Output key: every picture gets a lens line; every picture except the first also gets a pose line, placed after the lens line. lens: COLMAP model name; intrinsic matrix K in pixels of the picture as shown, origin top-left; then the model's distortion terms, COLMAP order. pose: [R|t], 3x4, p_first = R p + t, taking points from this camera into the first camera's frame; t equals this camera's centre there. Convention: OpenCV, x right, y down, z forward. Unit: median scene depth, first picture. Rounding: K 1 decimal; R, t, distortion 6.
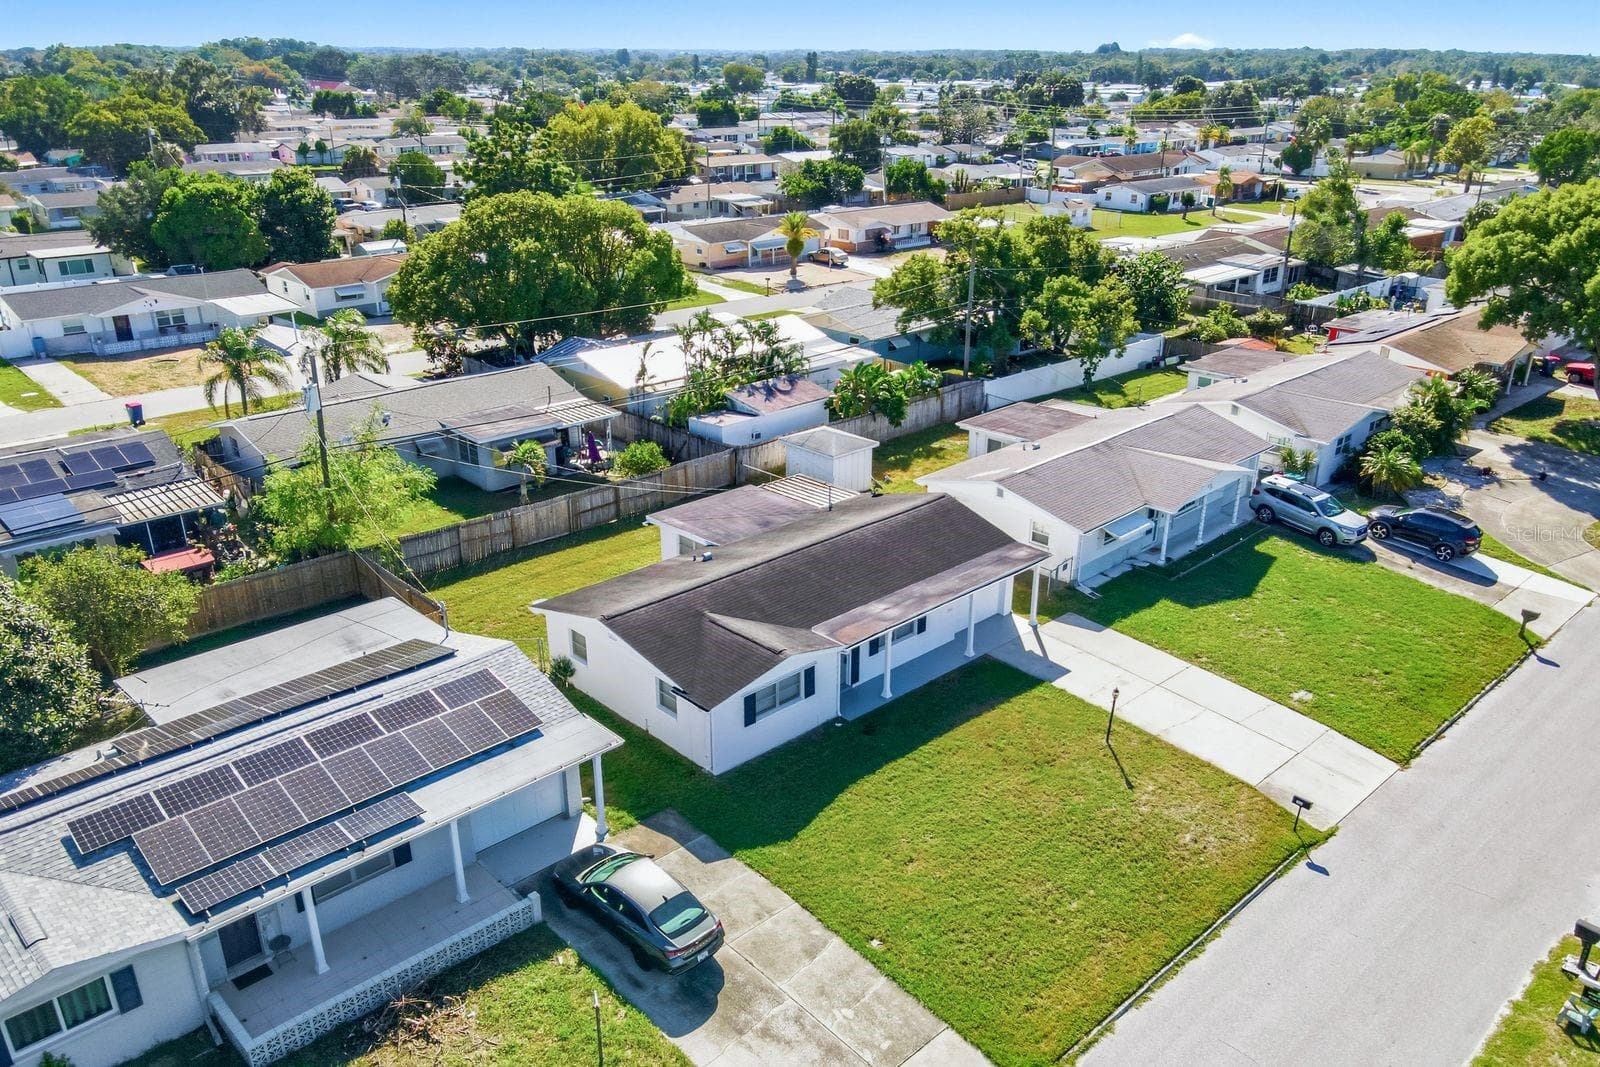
lens RADIAL K [[1162.7, 0, 798.7], [0, 1162.7, 540.1], [0, 0, 1]] dist [0.001561, 0.014599]
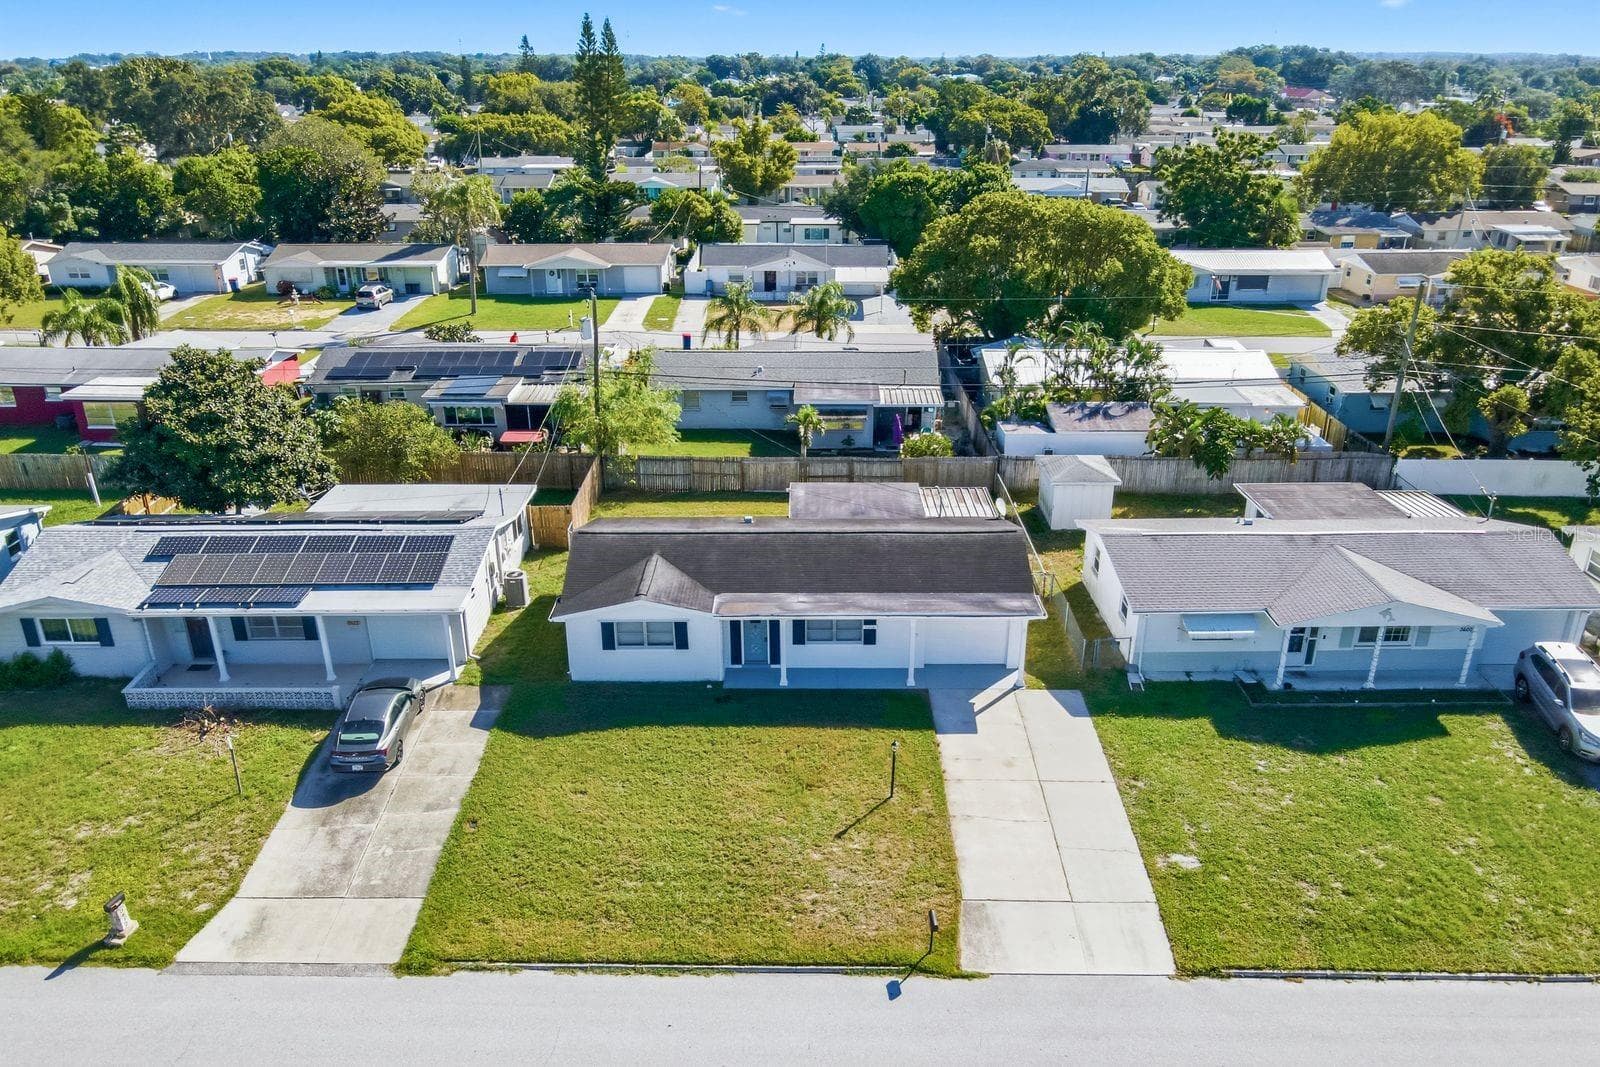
lens RADIAL K [[1162.7, 0, 805.4], [0, 1162.7, 531.6], [0, 0, 1]] dist [0.001561, 0.014599]
pose [[0.741284, 0.251325, -0.622362, 0.607599], [-0.258889, 0.962559, 0.080347, -0.072061], [0.619253, 0.101563, 0.778595, 0.175644]]
